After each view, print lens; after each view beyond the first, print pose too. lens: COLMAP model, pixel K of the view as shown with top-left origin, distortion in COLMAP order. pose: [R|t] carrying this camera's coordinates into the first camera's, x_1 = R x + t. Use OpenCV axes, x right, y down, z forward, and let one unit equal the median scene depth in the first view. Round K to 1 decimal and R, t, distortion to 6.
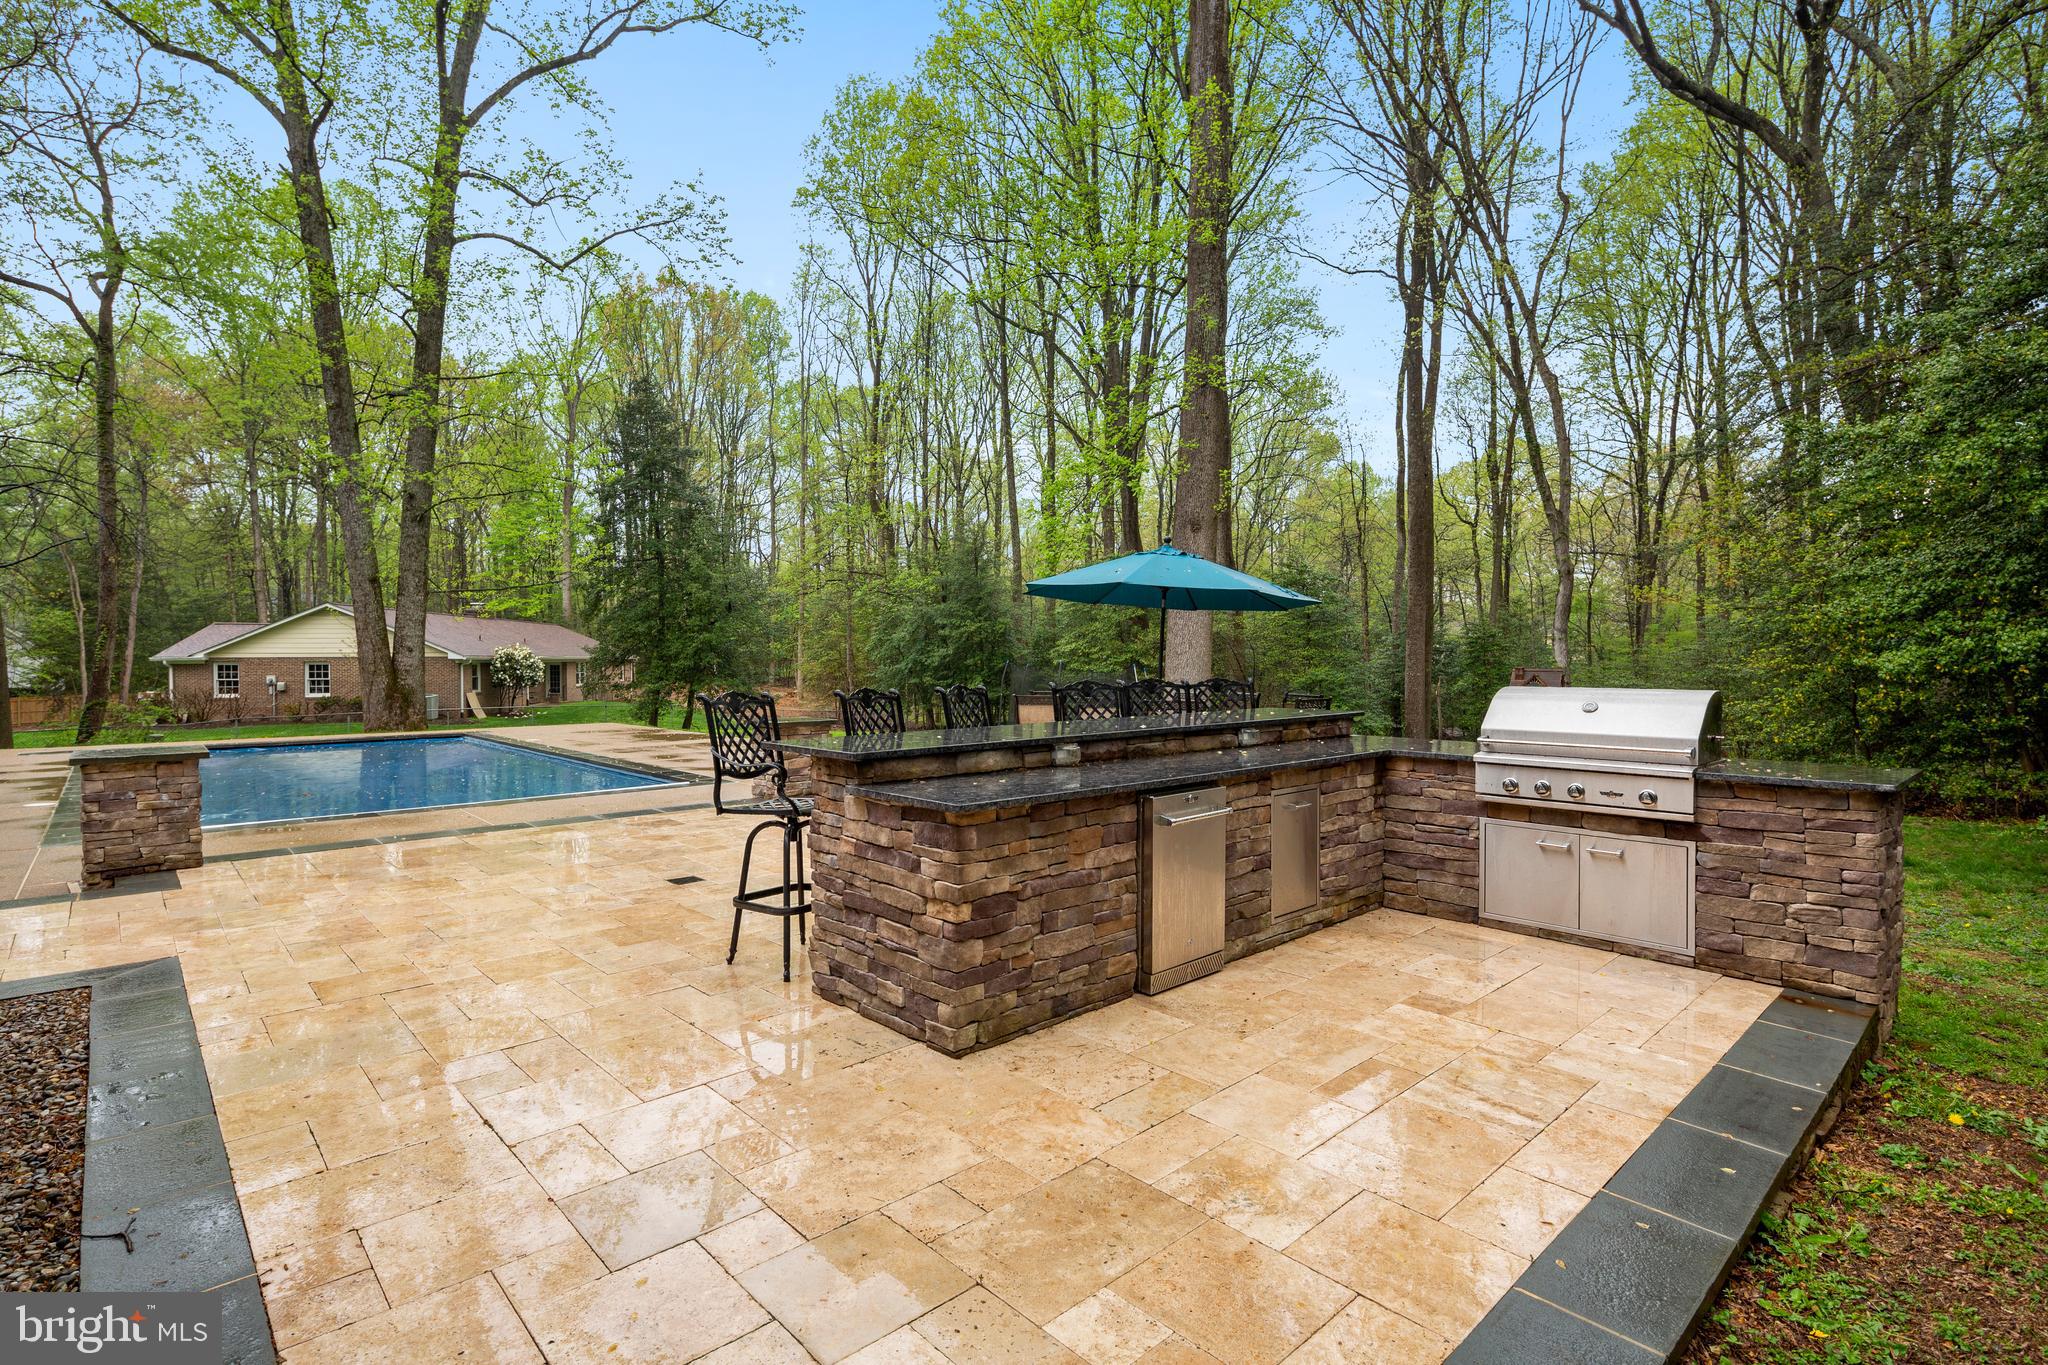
lens RADIAL K [[1004.9, 0, 1019.6], [0, 1004.9, 682.5], [0, 0, 1]] dist [-0.001558, -0.000395]
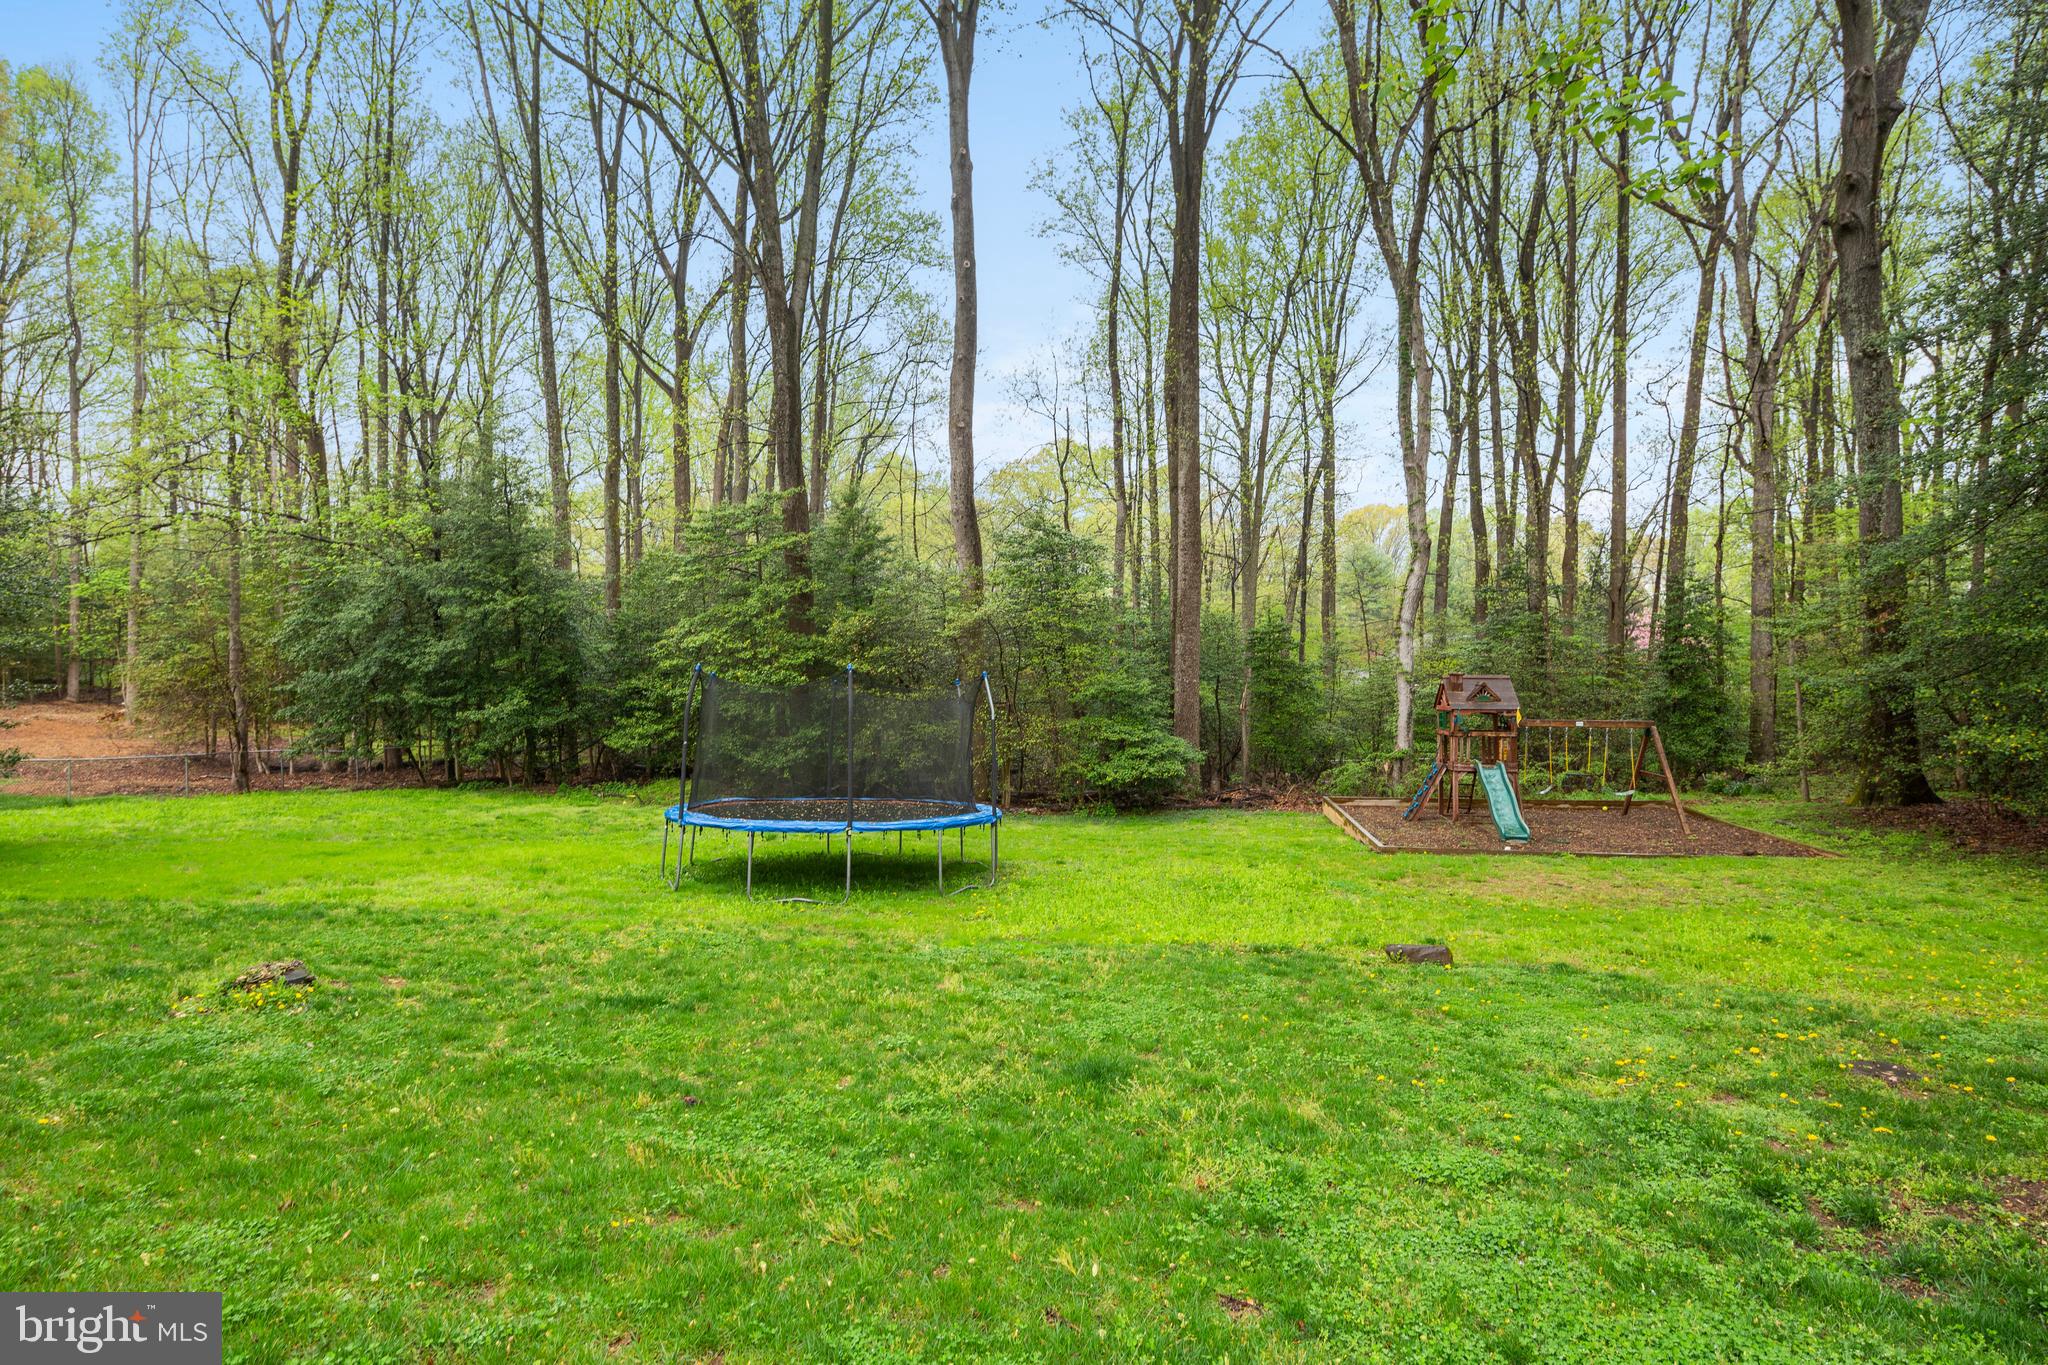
lens RADIAL K [[1004.9, 0, 1015.9], [0, 1004.9, 666.5], [0, 0, 1]] dist [-0.001558, -0.000395]
pose [[0.877981, -0.003498, 0.478684, -0.062271], [0.010574, 0.999871, -0.012088, -0.008693], [-0.478580, 0.015675, 0.877904, 0.344661]]
